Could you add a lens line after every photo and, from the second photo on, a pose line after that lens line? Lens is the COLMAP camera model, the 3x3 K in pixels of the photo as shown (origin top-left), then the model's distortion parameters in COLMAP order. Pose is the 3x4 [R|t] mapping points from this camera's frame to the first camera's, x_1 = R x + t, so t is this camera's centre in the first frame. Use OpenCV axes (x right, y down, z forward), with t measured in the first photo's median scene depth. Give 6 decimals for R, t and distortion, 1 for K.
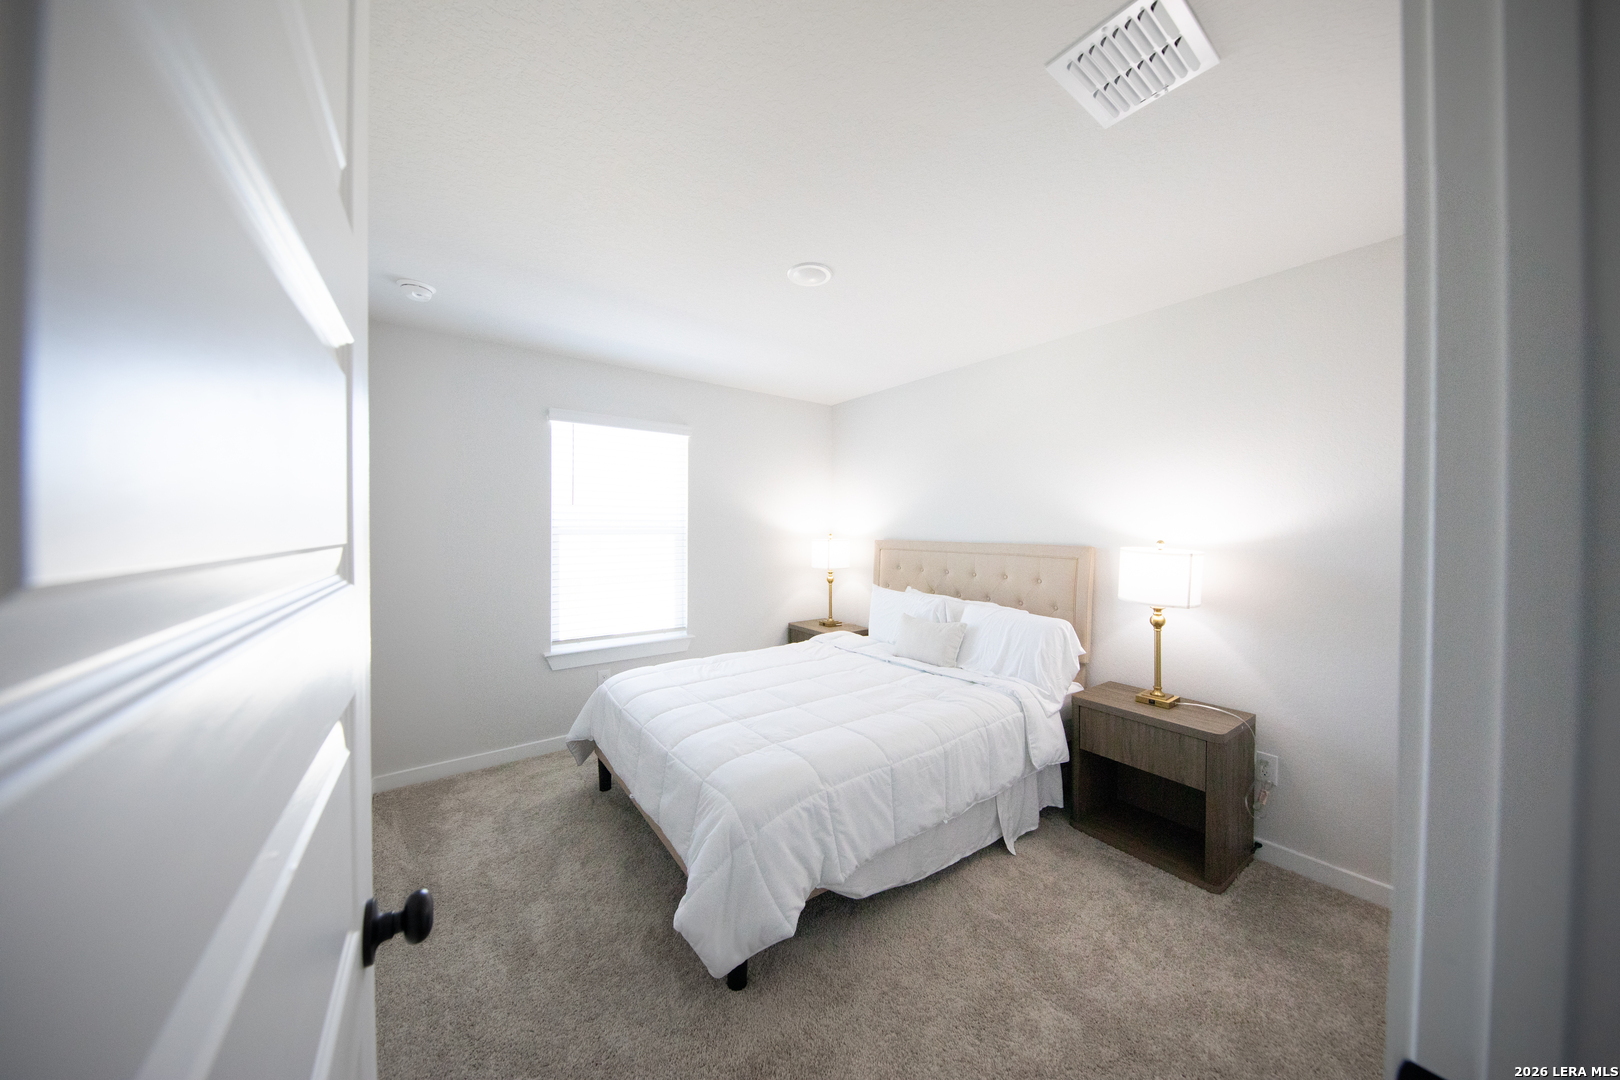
lens RADIAL K [[489.8, 0, 810.0], [0, 489.8, 540.0], [0, 0, 1]] dist [0.000015, 0.000003]
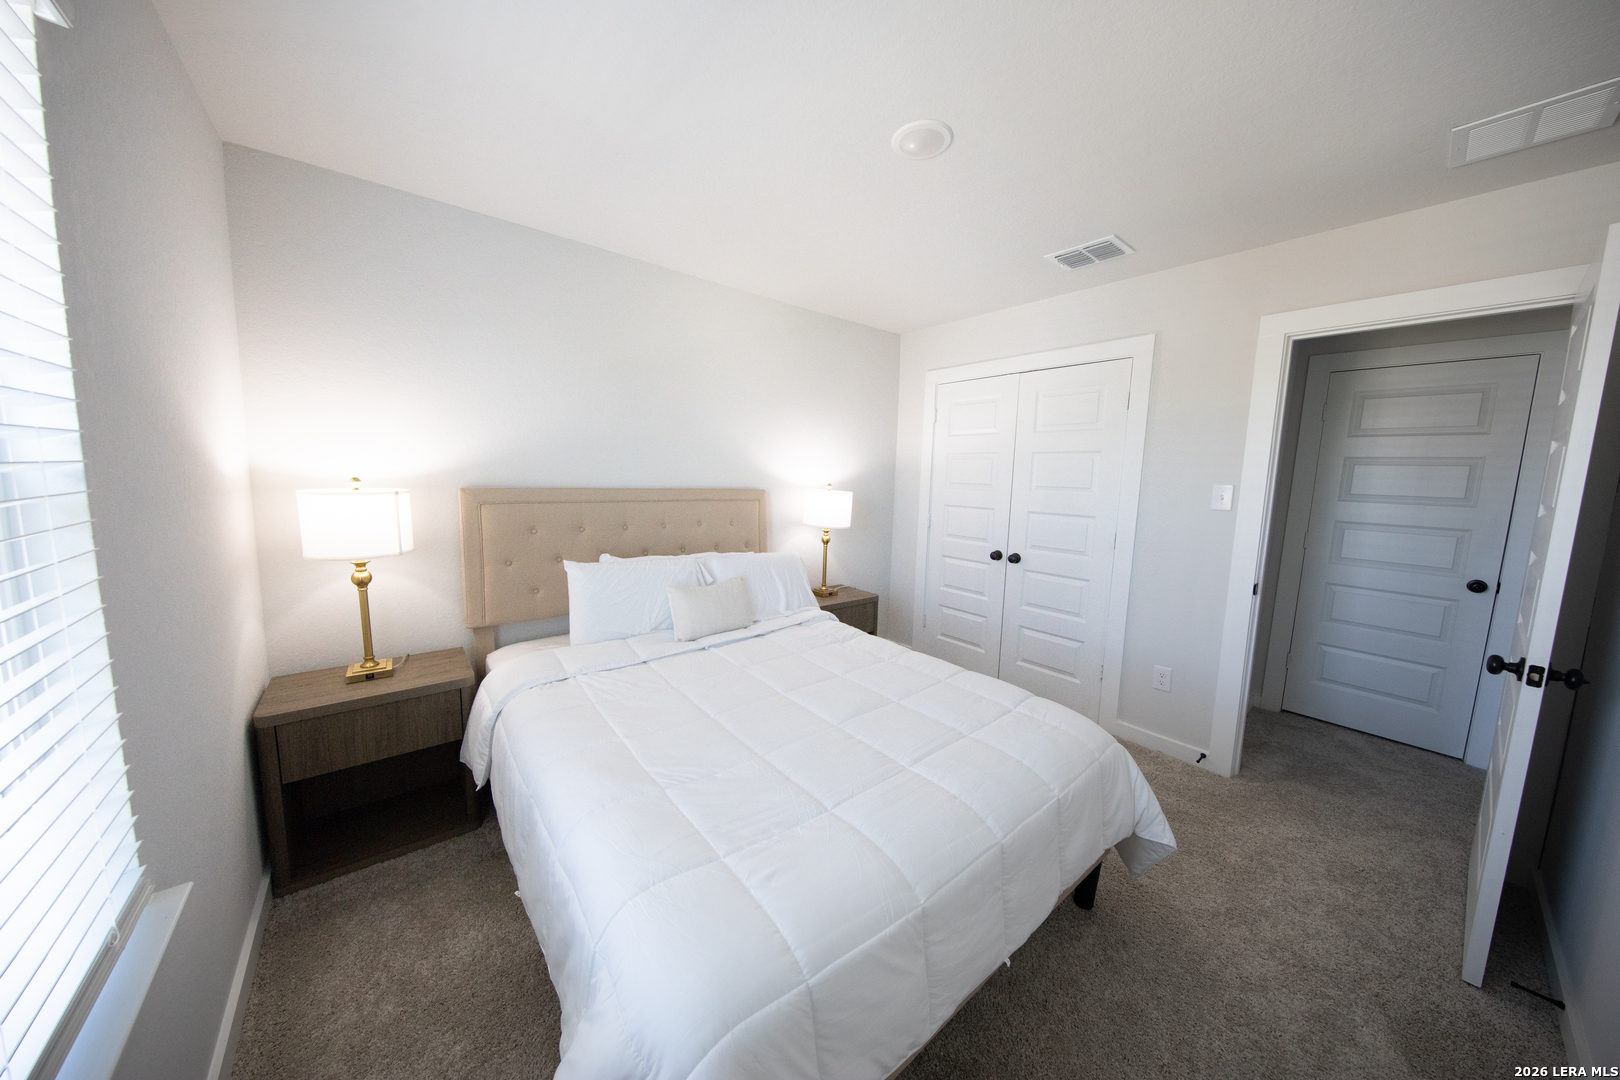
lens RADIAL K [[538.1, 0, 810.0], [0, 538.1, 540.0], [0, 0, 1]] dist [0.045217, -0.000005]
pose [[-0.054784, -0.121759, 0.991047, -0.254992], [0.002991, 0.992513, 0.122104, -0.007169], [-0.998494, 0.009654, -0.054009, 0.344026]]
